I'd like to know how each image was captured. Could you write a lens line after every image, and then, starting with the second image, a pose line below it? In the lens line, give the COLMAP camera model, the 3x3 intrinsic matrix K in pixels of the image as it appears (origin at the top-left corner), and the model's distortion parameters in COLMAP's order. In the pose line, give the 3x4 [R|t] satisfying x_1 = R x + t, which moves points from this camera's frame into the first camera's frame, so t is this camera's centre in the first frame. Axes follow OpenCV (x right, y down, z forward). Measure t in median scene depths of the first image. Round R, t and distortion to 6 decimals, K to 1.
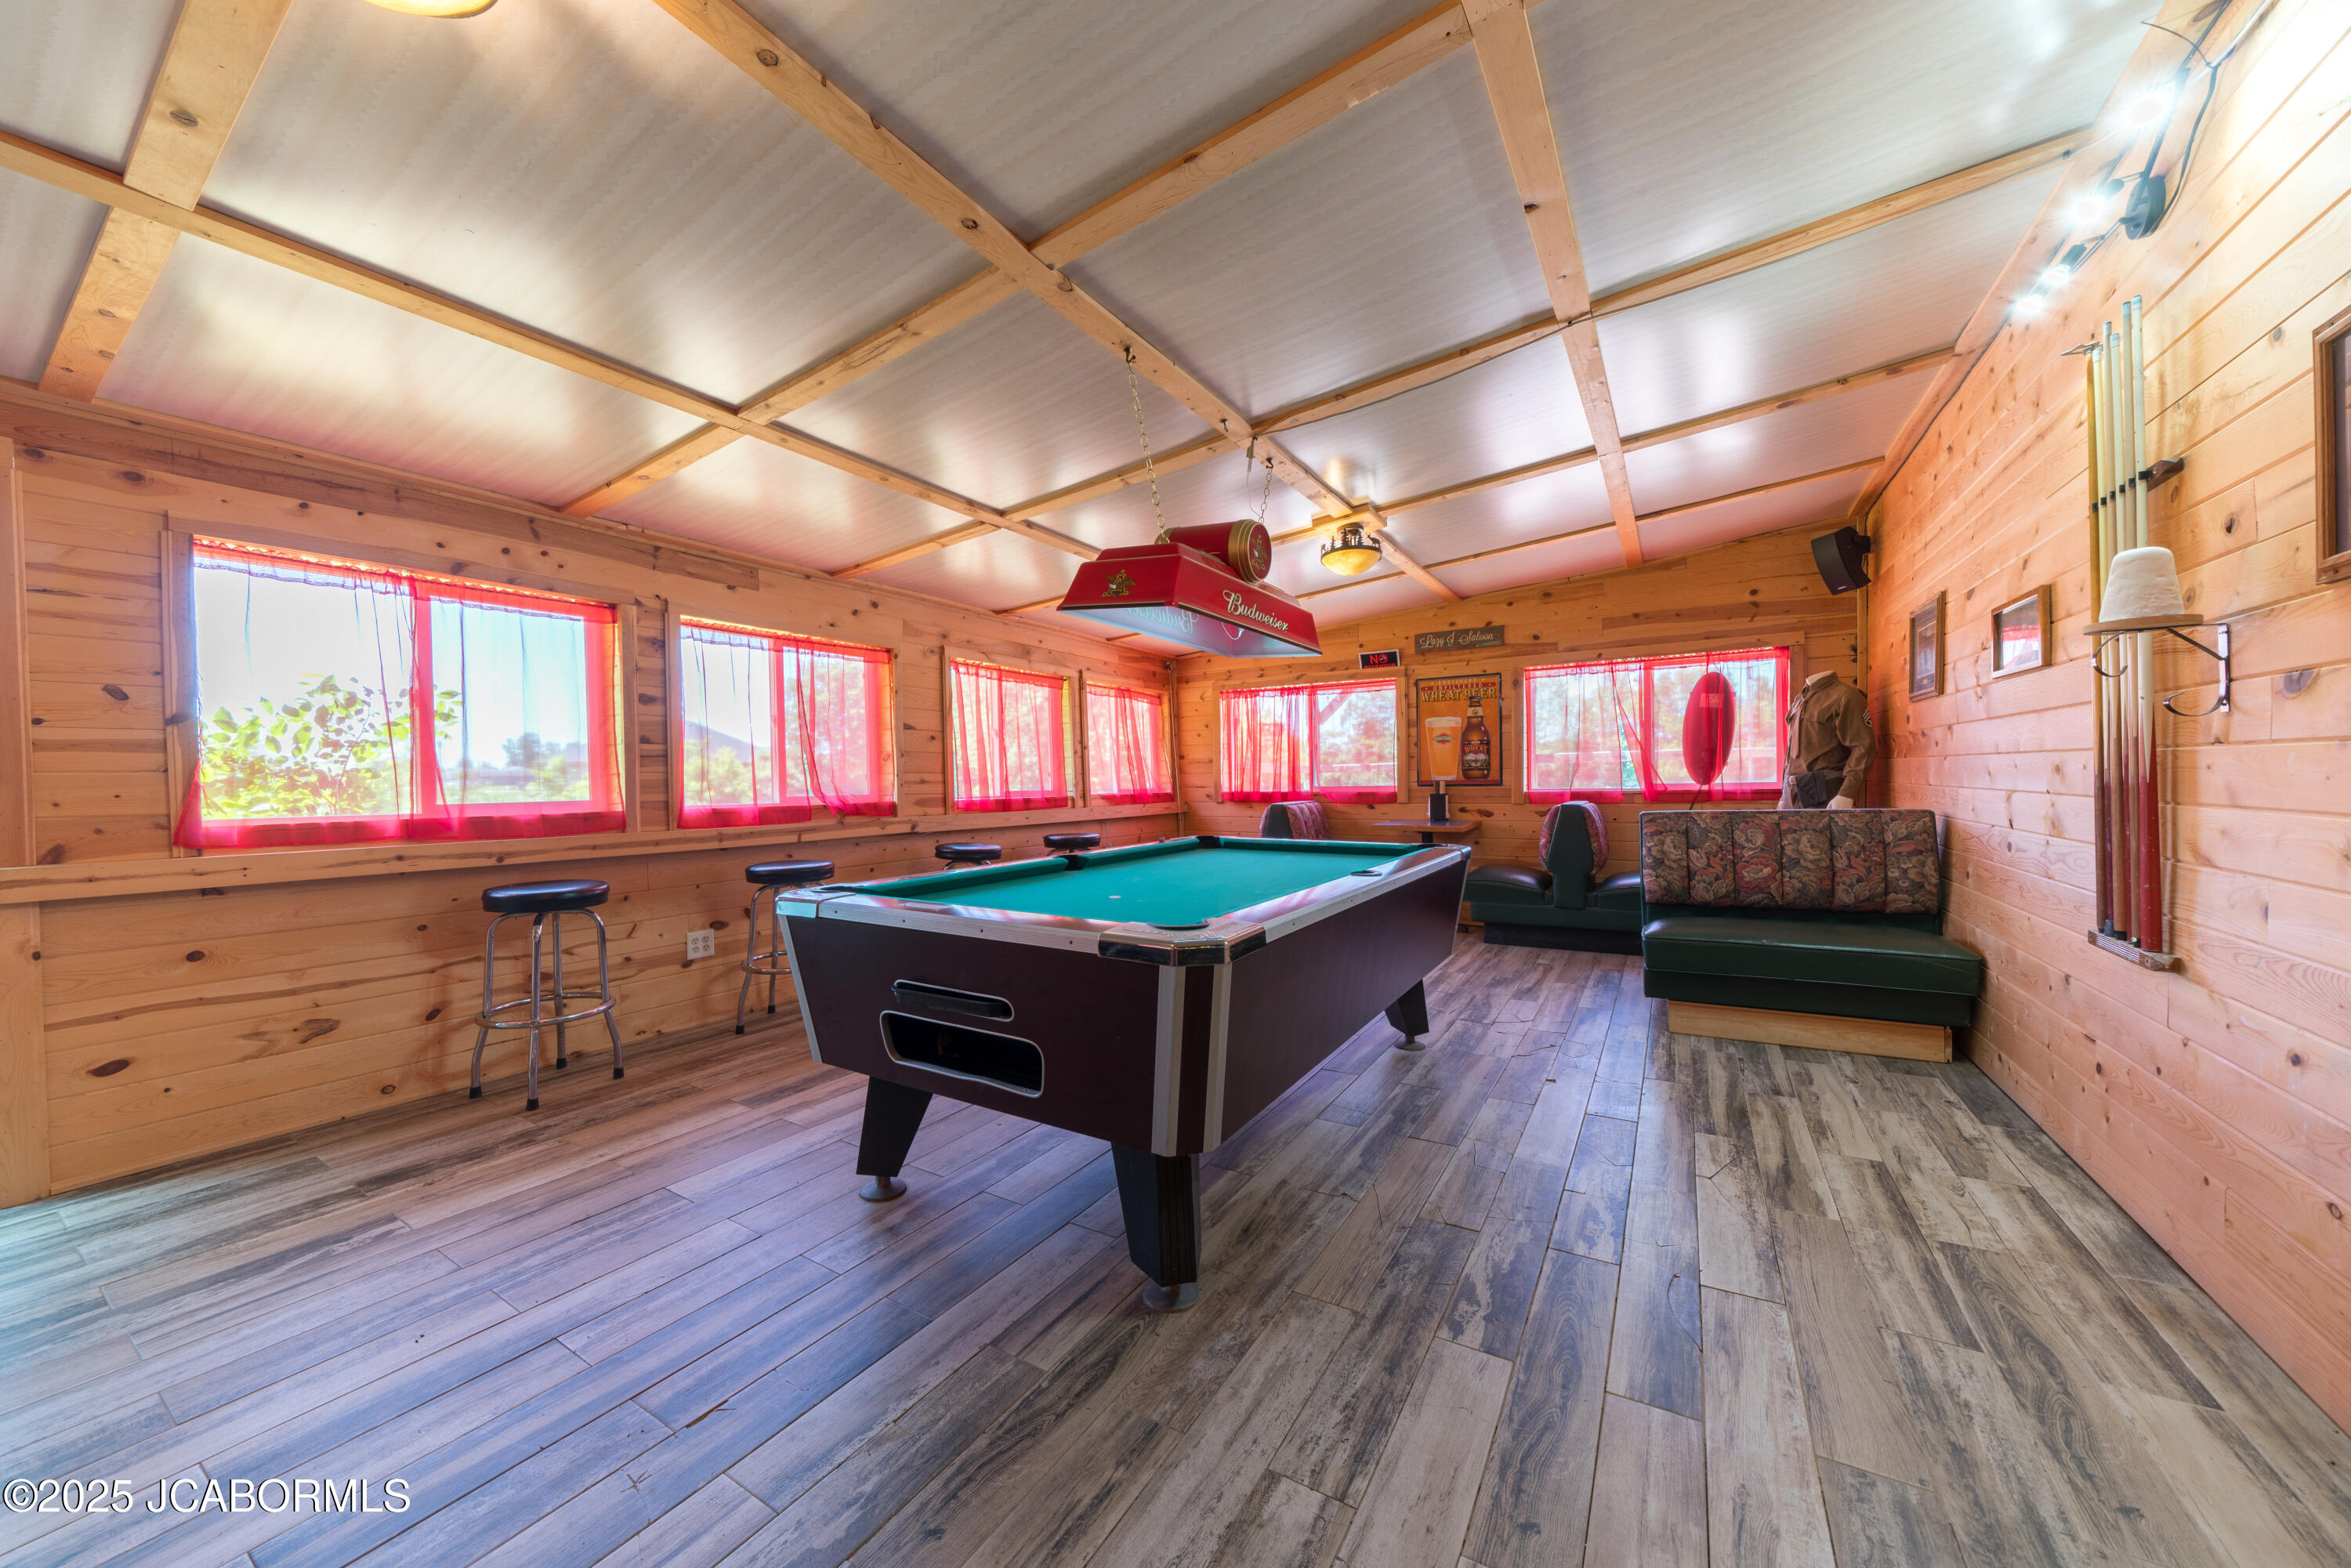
lens RADIAL K [[832.9, 0, 1155.2], [0, 832.9, 782.5], [0, 0, 1]] dist [-0.009213, 0.000098]
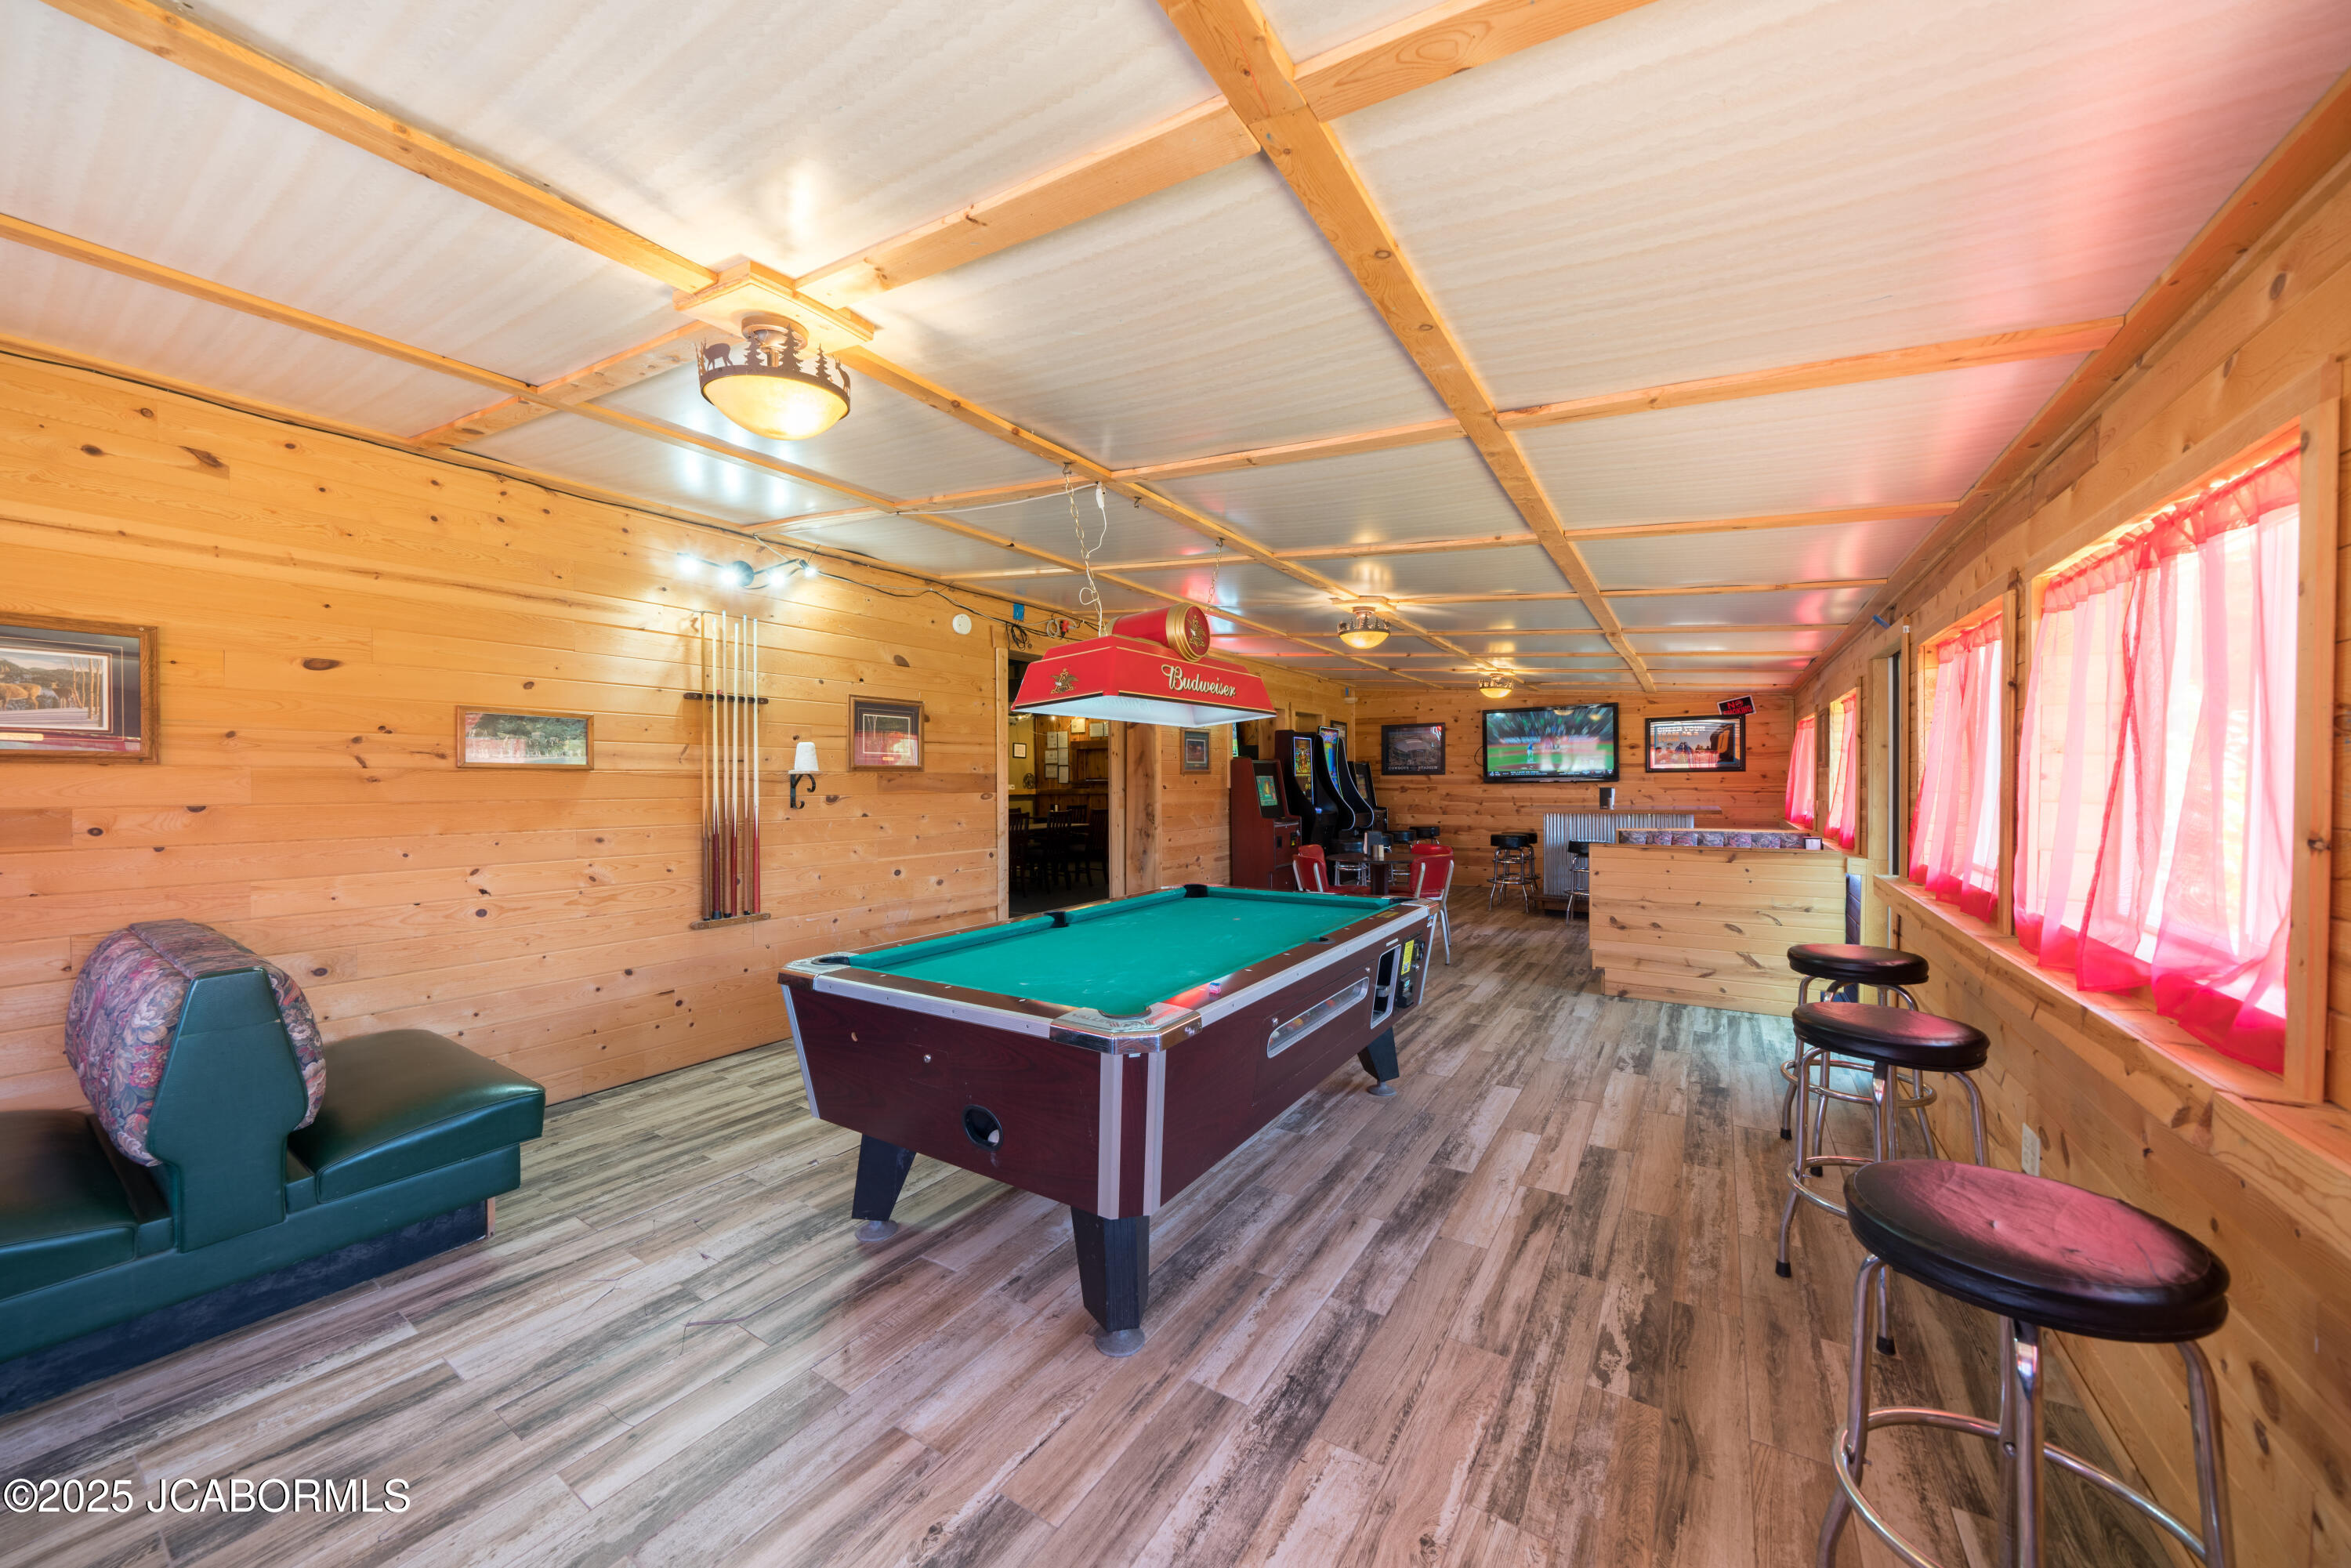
lens RADIAL K [[832.9, 0, 1155.2], [0, 832.9, 782.5], [0, 0, 1]] dist [-0.009213, 0.000098]
pose [[-0.999484, 0.015471, 0.028134, 0.047294], [0.015725, 0.999838, 0.008813, -0.105288], [-0.027993, 0.009251, -0.999565, 2.247305]]
